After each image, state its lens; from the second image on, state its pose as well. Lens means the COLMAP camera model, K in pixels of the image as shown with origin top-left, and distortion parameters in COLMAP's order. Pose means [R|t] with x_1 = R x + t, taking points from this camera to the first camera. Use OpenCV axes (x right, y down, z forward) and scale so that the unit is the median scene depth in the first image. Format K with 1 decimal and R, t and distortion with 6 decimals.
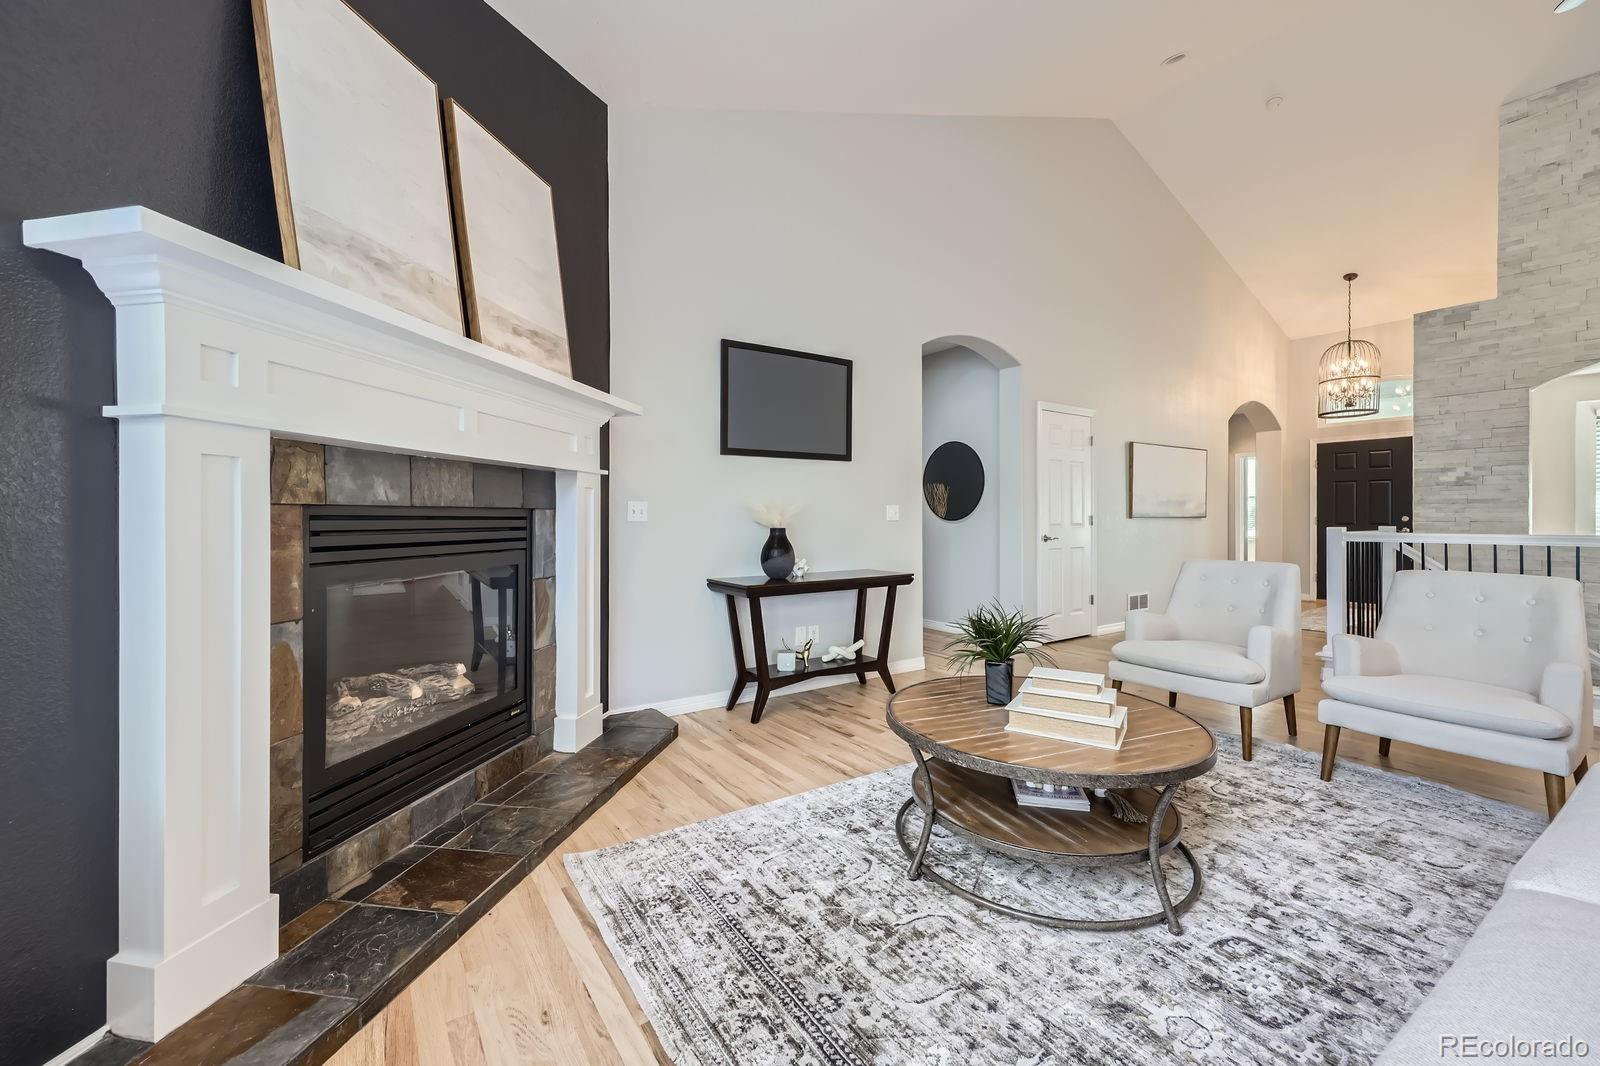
lens RADIAL K [[638.3, 0, 800.0], [0, 638.3, 533.0], [0, 0, 1]] dist [-0.000192, -0.000236]
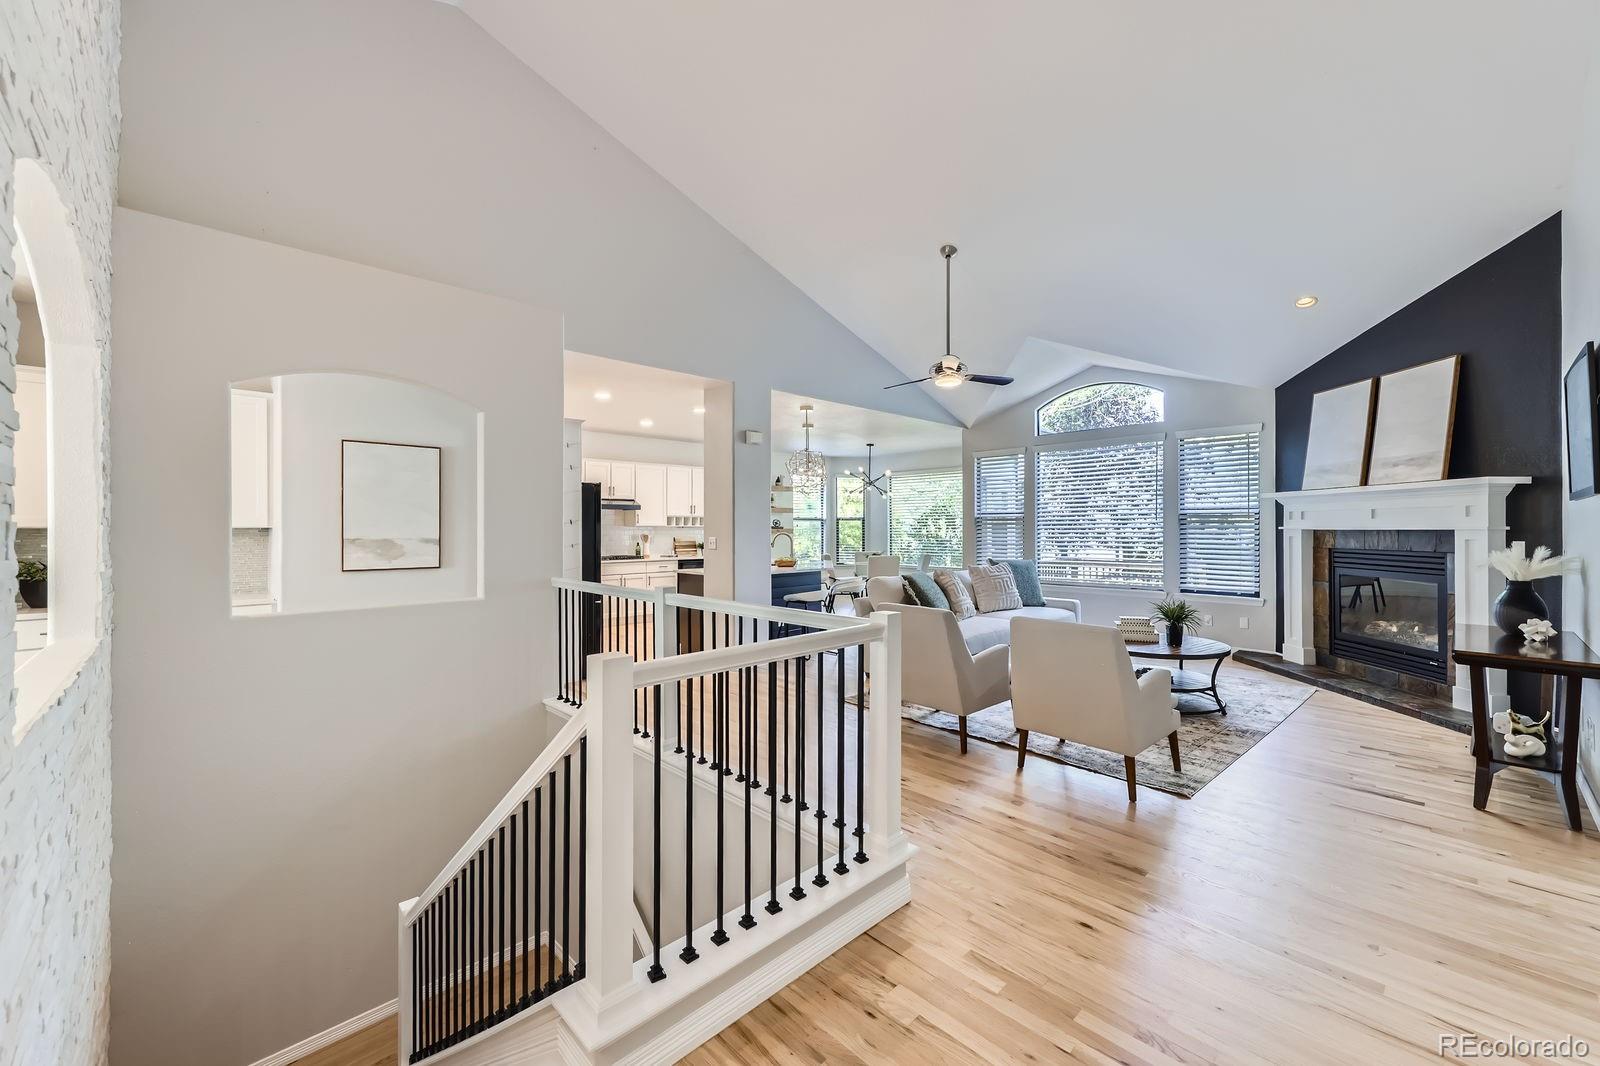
lens RADIAL K [[630.5, 0, 800.8], [0, 630.5, 529.8], [0, 0, 1]] dist [0.000733, -0.000010]
pose [[-0.985822, 0.002555, -0.167776, 1.939050], [-0.001812, 0.999664, 0.025868, -0.172547], [0.167786, 0.025805, -0.985486, 2.937317]]
